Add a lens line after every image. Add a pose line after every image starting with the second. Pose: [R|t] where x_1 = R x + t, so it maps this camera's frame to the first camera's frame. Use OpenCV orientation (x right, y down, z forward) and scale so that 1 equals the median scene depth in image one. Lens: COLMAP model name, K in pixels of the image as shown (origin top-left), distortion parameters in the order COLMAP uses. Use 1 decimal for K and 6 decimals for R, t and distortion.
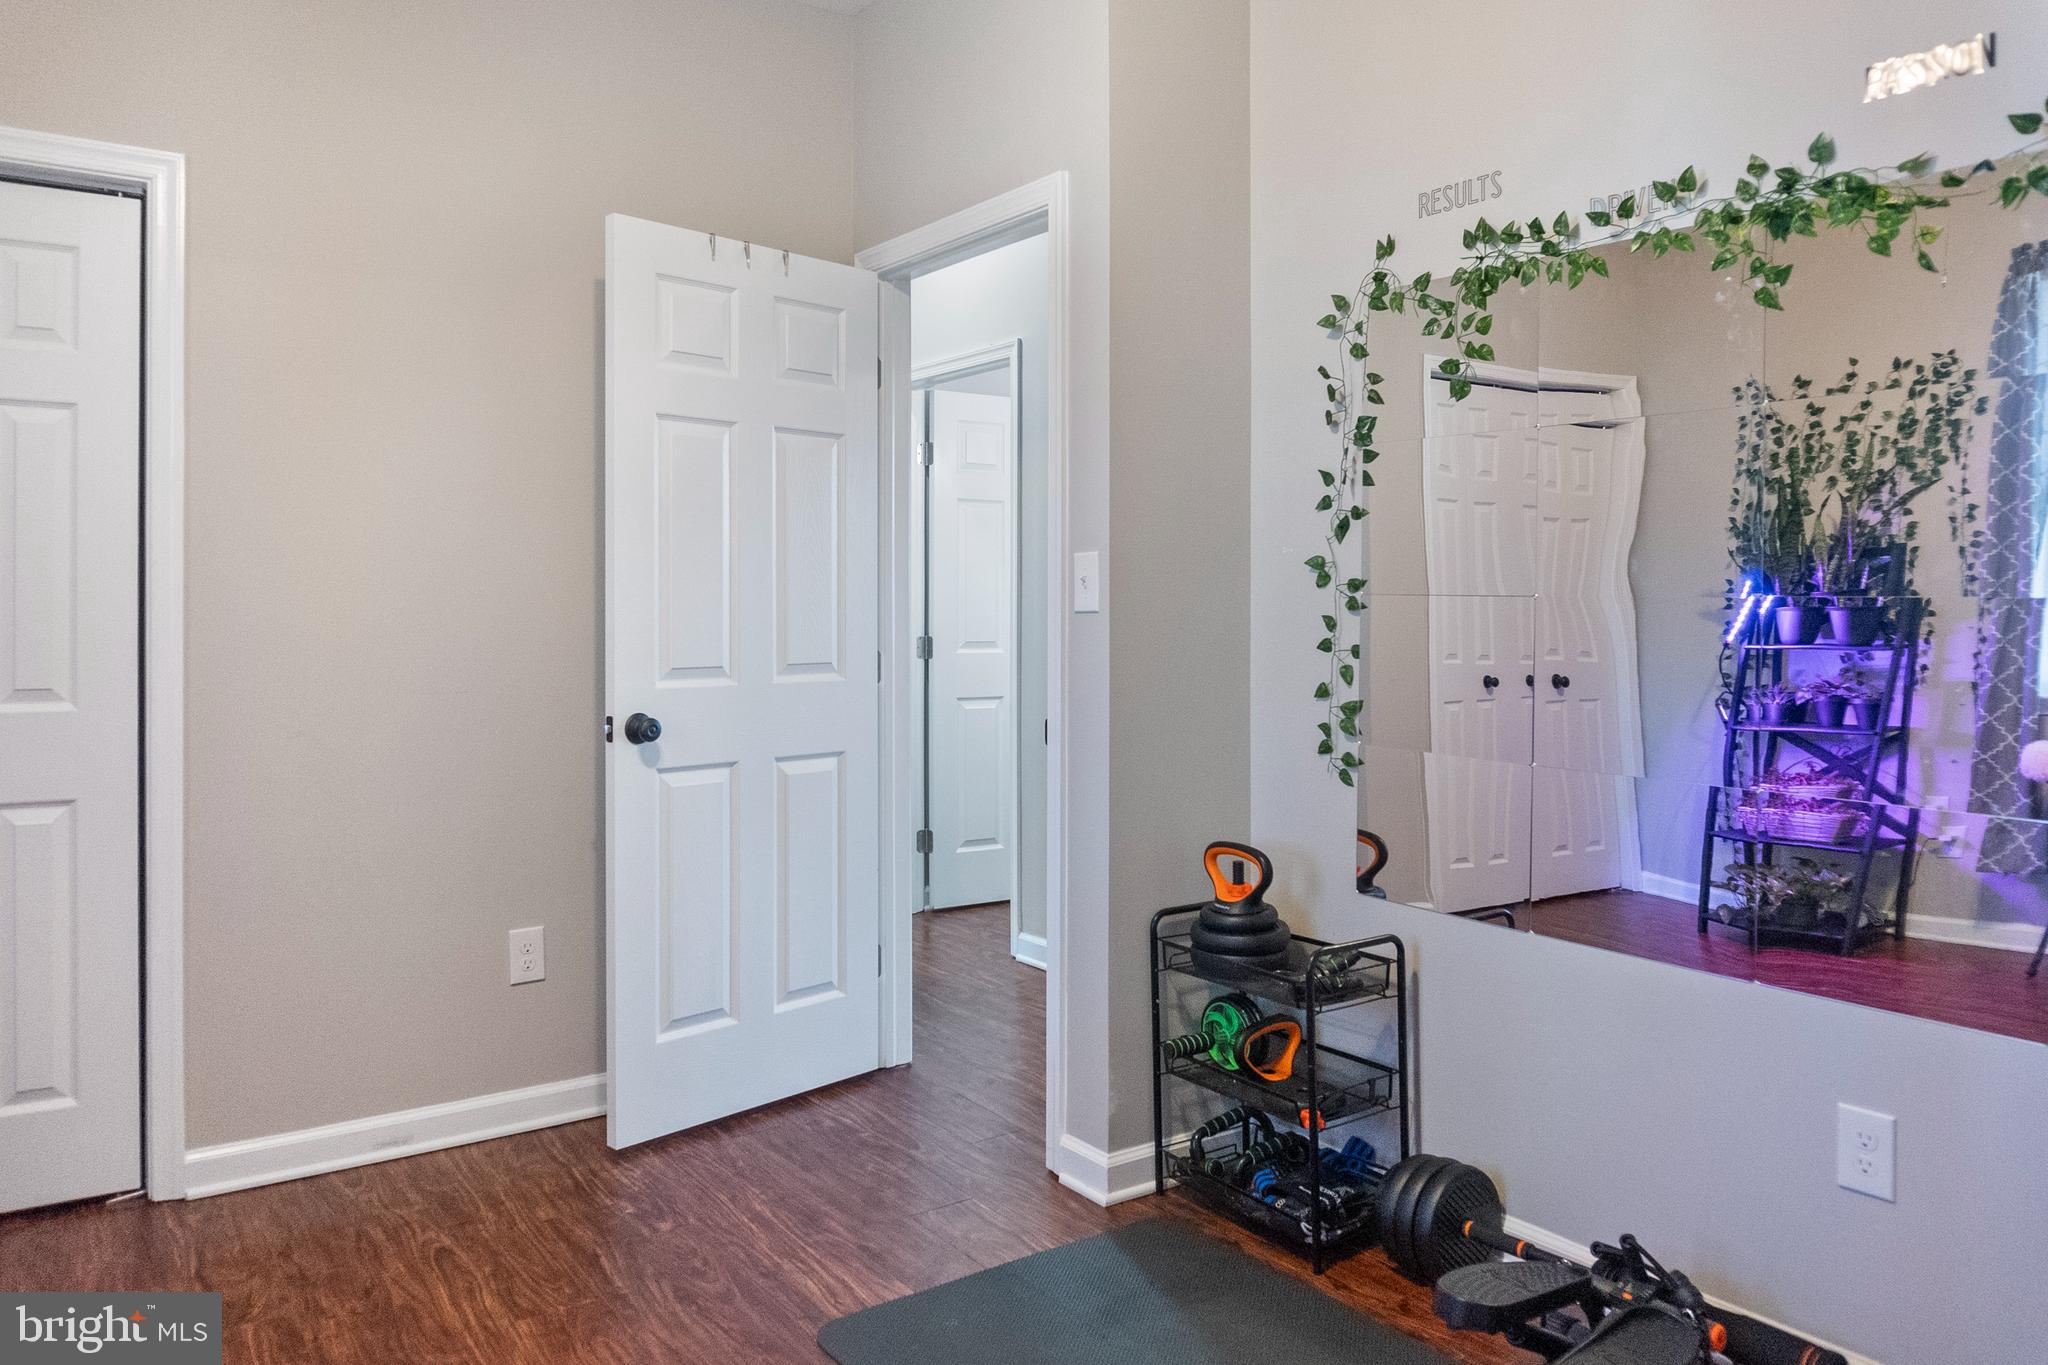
lens RADIAL K [[1417.7, 0, 1025.6], [0, 1417.7, 617.1], [0, 0, 1]] dist [-0.029510, -0.001262]
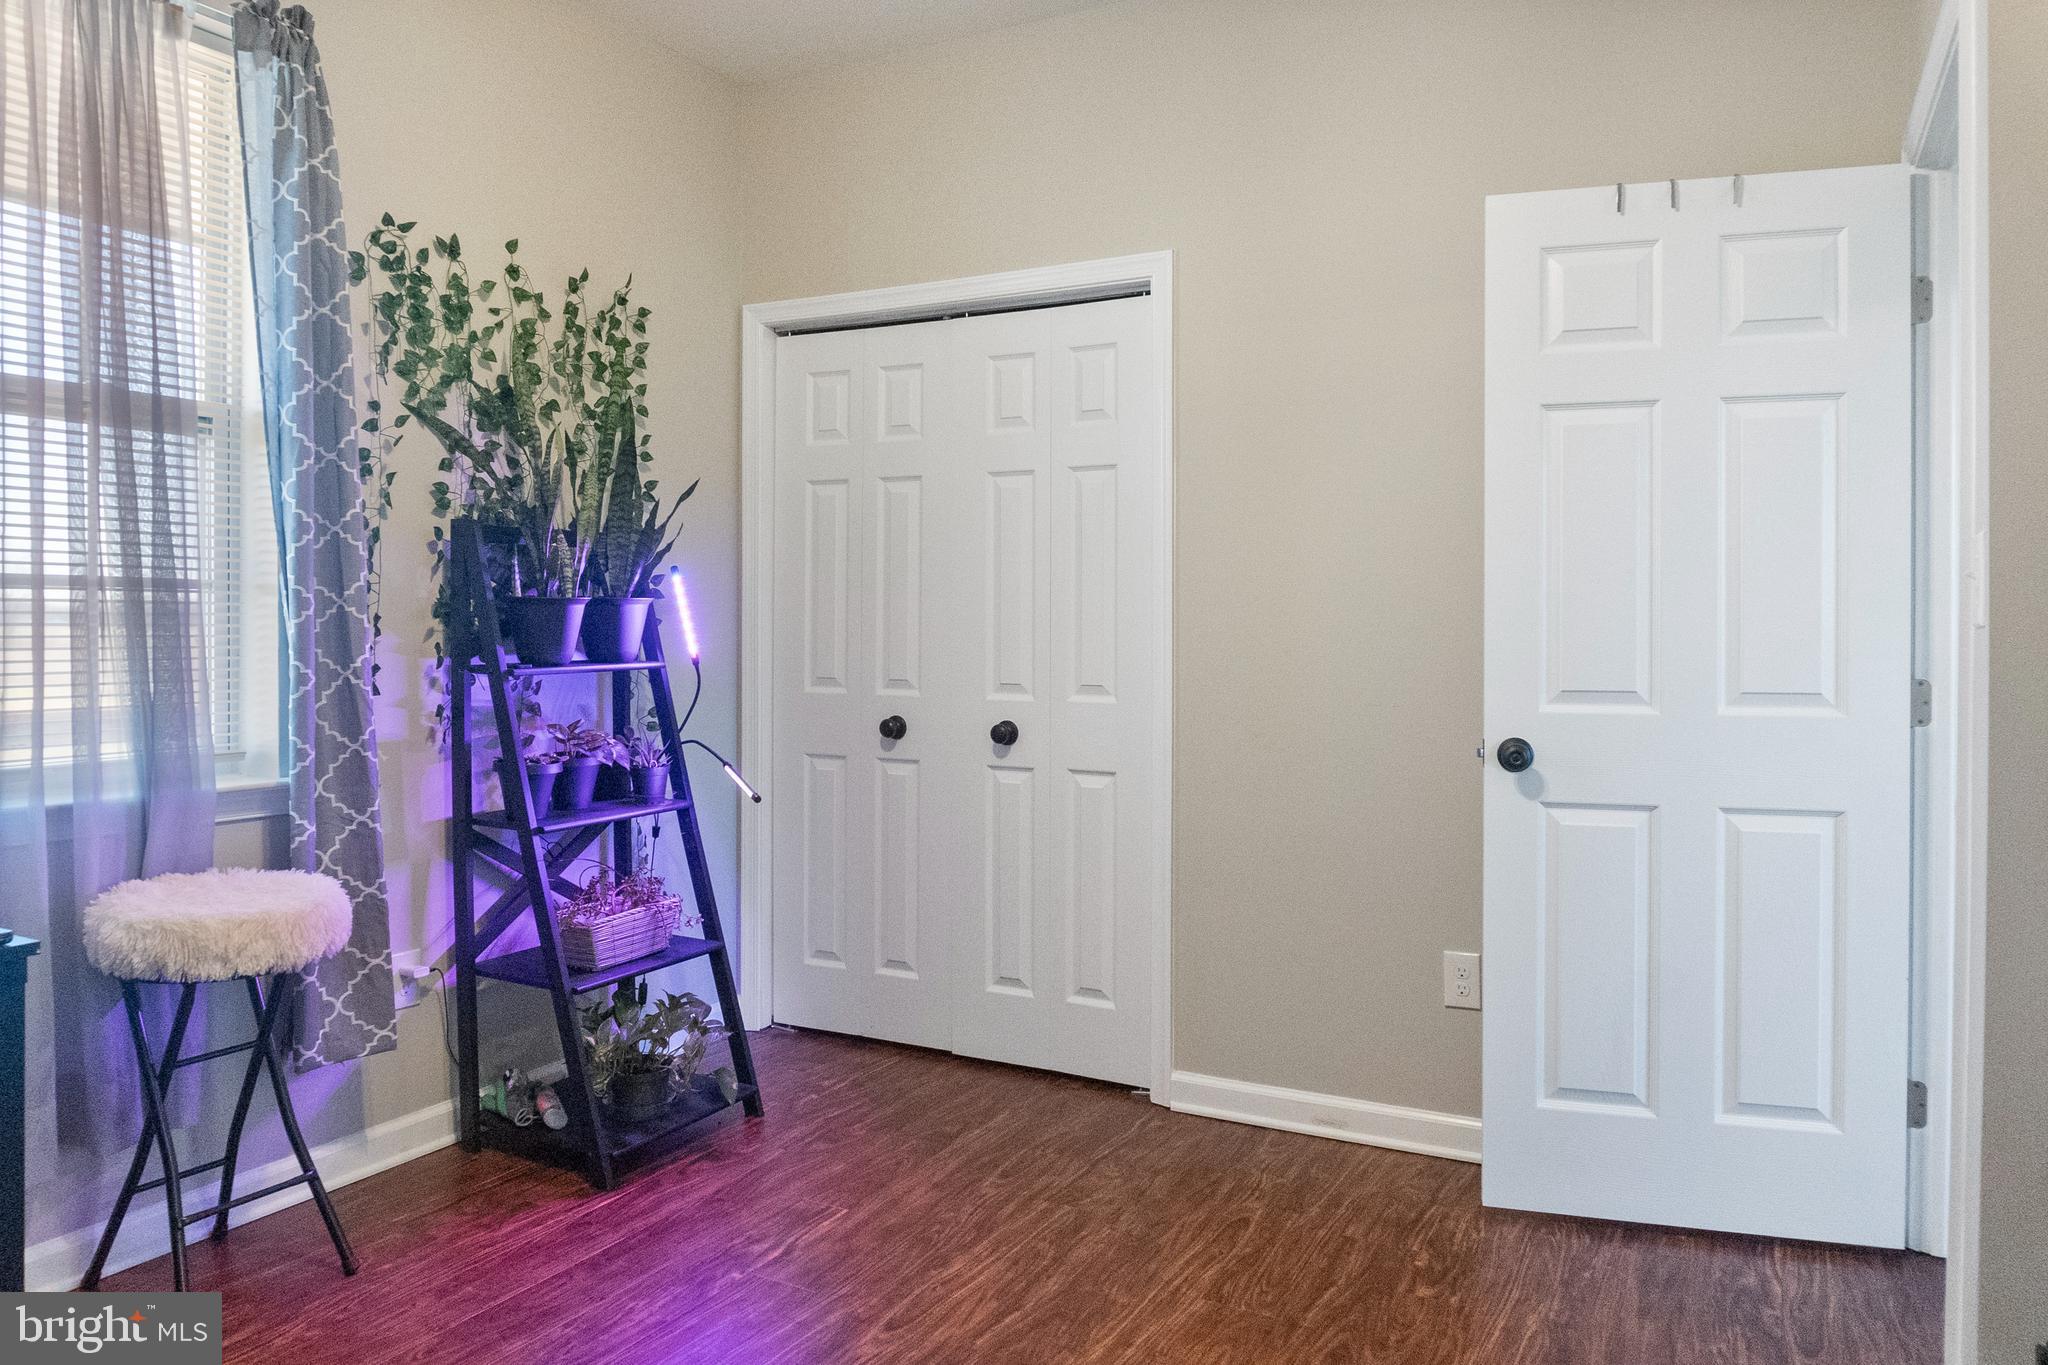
lens RADIAL K [[1392.9, 0, 1024.8], [0, 1392.9, 641.4], [0, 0, 1]] dist [-0.015327, -0.004602]
pose [[0.438687, 0.010010, -0.898584, 0.394737], [-0.004022, 0.999950, 0.009176, -0.001353], [0.898631, -0.000412, 0.438705, 0.325277]]
